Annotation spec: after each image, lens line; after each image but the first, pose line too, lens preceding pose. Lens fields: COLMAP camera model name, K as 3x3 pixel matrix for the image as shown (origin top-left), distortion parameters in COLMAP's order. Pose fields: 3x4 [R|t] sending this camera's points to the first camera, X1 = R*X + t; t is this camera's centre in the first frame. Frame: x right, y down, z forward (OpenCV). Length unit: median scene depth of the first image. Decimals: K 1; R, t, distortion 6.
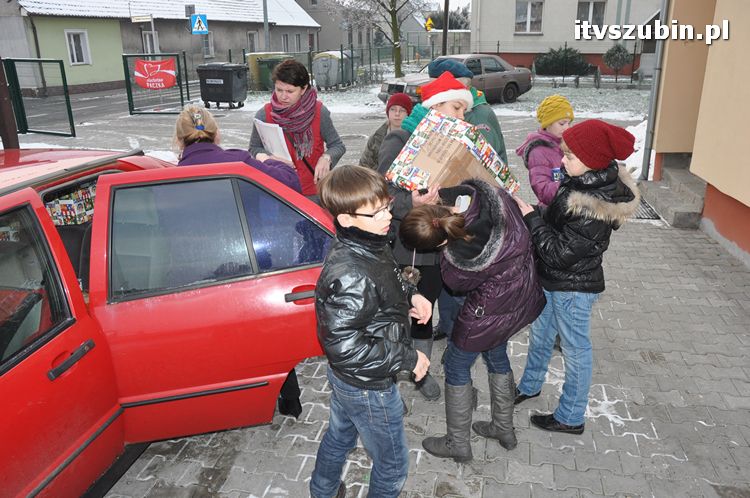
lens RADIAL K [[599.6, 0, 376.7], [0, 599.6, 235.6], [0, 0, 1]] dist [-0.151057, 0.153862]
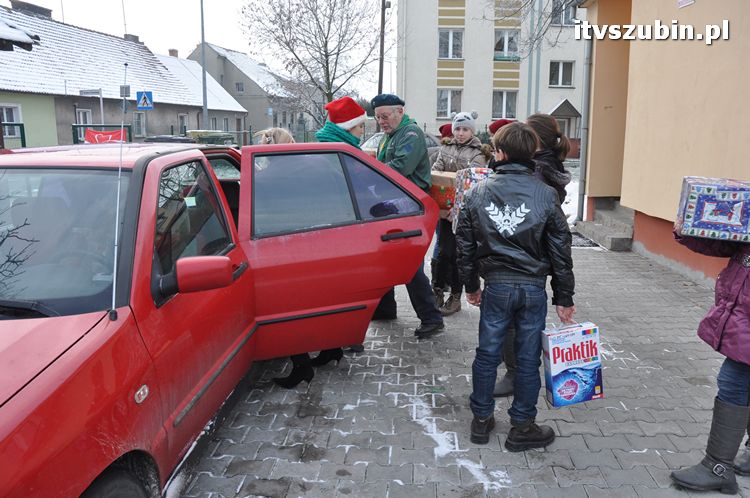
lens RADIAL K [[599.6, 0, 376.7], [0, 599.6, 235.6], [0, 0, 1]] dist [-0.151057, 0.153862]
pose [[0.990062, -0.003699, 0.140582, -0.133261], [0.024140, 0.989286, -0.143978, 0.109446], [-0.138543, 0.145941, 0.979544, -0.122105]]
